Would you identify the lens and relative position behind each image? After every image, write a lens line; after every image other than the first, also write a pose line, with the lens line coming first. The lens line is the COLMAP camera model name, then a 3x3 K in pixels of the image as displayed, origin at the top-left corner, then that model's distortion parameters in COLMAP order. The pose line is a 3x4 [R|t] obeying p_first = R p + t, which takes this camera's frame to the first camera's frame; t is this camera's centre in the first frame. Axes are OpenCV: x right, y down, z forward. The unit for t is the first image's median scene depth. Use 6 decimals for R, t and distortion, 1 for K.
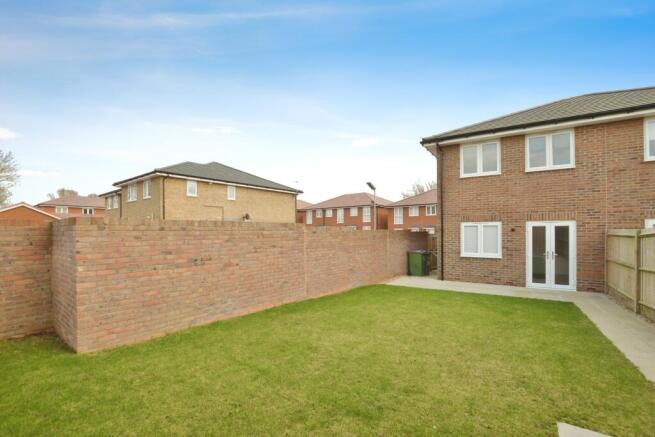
lens RADIAL K [[295.0, 0, 328.4], [0, 295.0, 226.2], [0, 0, 1]] dist [-0.040266, 0.005969]
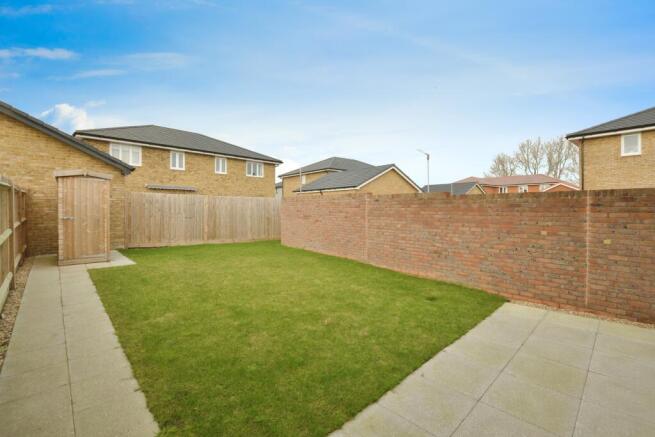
lens RADIAL K [[295.8, 0, 329.4], [0, 295.8, 207.7], [0, 0, 1]] dist [-0.036900, 0.005186]
pose [[-0.214185, 0.000457, -0.976793, 1.010623], [0.014732, 0.999888, -0.002762, 0.047528], [0.976682, -0.014981, -0.214167, 1.103931]]
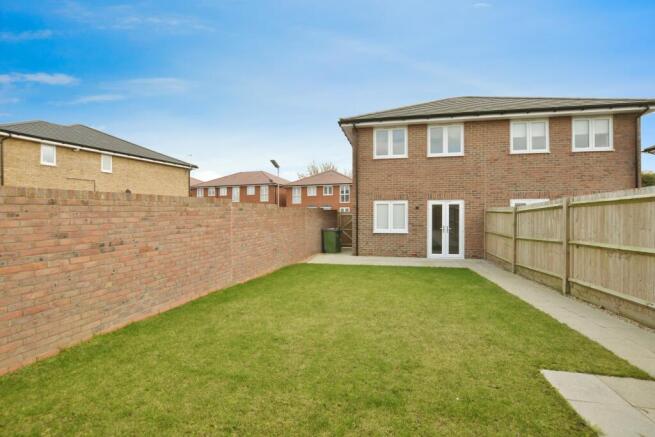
lens RADIAL K [[295.8, 0, 329.4], [0, 295.8, 207.7], [0, 0, 1]] dist [-0.036900, 0.005186]
pose [[0.932831, 0.001198, 0.360311, -0.124651], [-0.003105, 0.999984, 0.004715, 0.010671], [-0.360300, -0.005517, 0.932820, 0.071086]]
